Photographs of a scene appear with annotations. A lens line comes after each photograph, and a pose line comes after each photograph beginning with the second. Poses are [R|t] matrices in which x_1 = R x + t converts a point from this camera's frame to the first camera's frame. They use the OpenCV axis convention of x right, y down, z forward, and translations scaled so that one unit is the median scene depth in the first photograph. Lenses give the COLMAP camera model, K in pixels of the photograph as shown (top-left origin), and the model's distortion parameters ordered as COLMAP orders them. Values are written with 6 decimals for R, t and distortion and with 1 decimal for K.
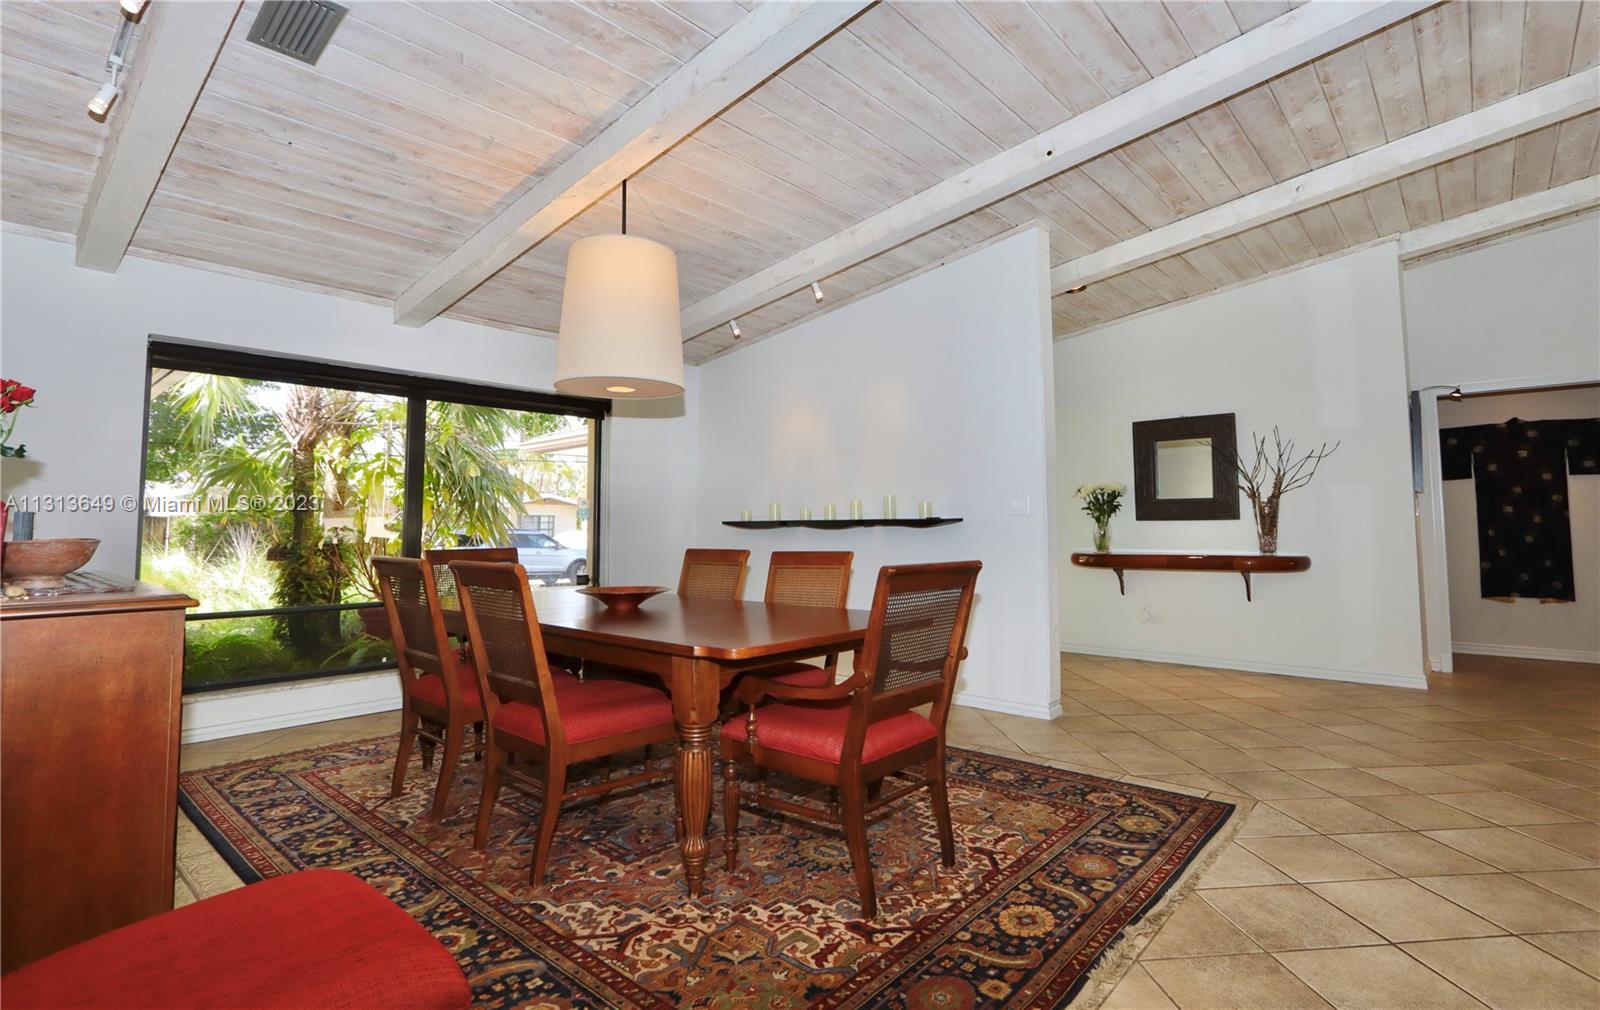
lens RADIAL K [[757.7, 0, 804.0], [0, 757.7, 473.5], [0, 0, 1]] dist [-0.004296, -0.000286]
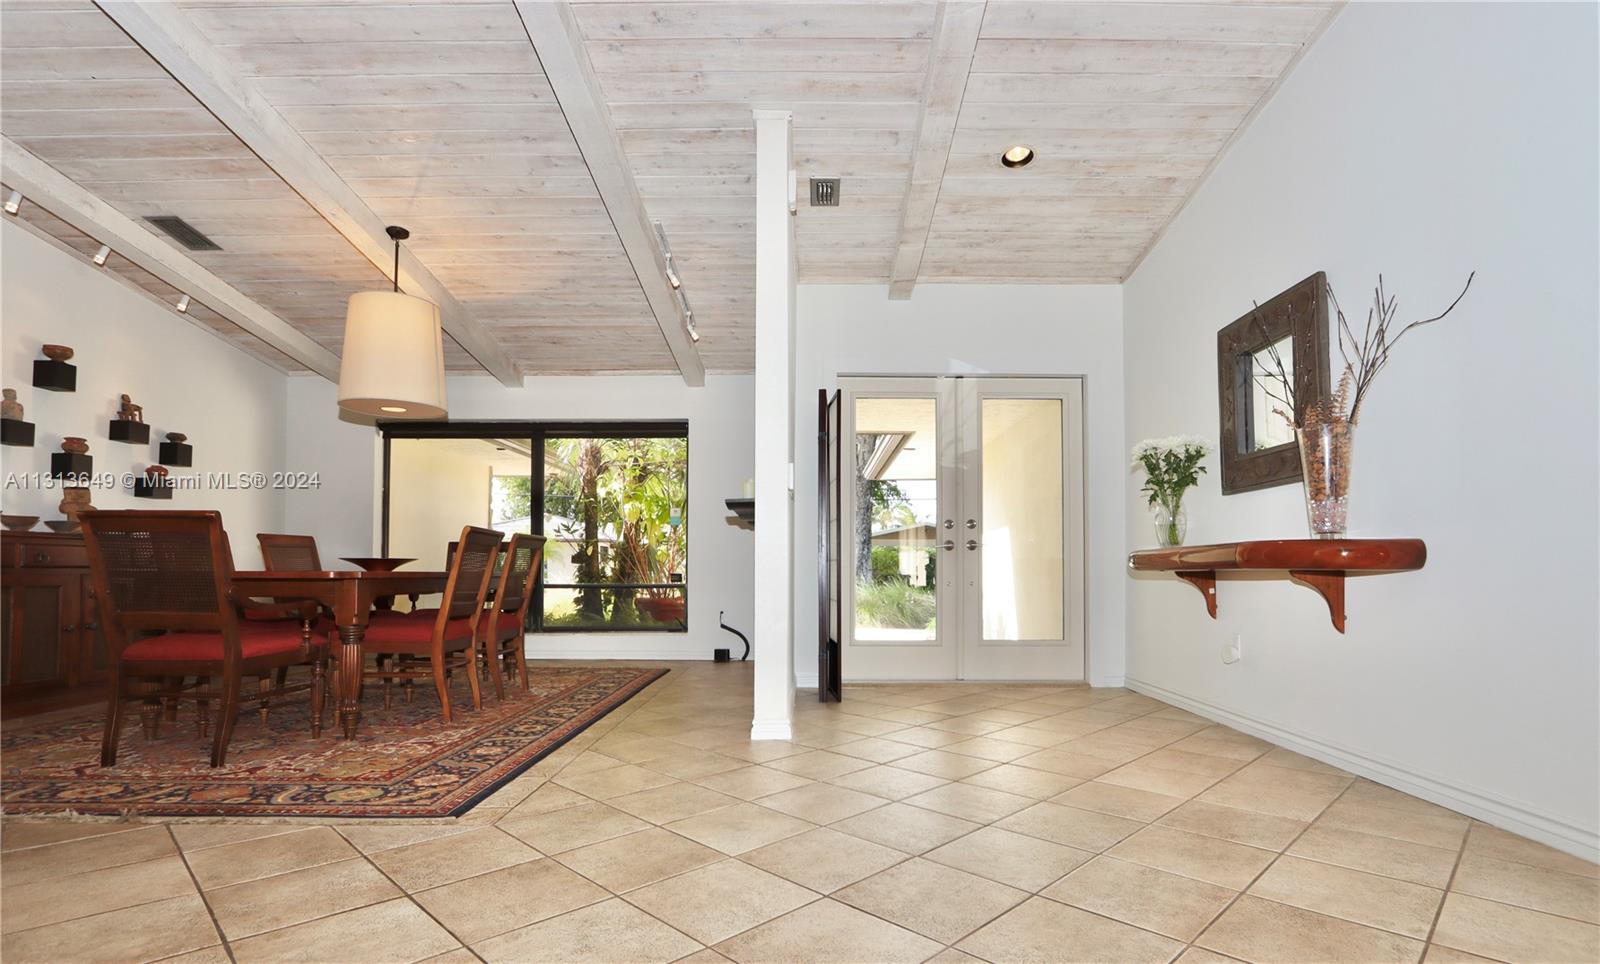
lens RADIAL K [[750.1, 0, 808.3], [0, 750.1, 545.8], [0, 0, 1]] dist [-0.009359, -0.000219]
pose [[0.666369, -0.018988, -0.745381, 1.536131], [0.046998, 0.998757, 0.016573, 0.177442], [0.744140, -0.046076, 0.666433, 0.842847]]
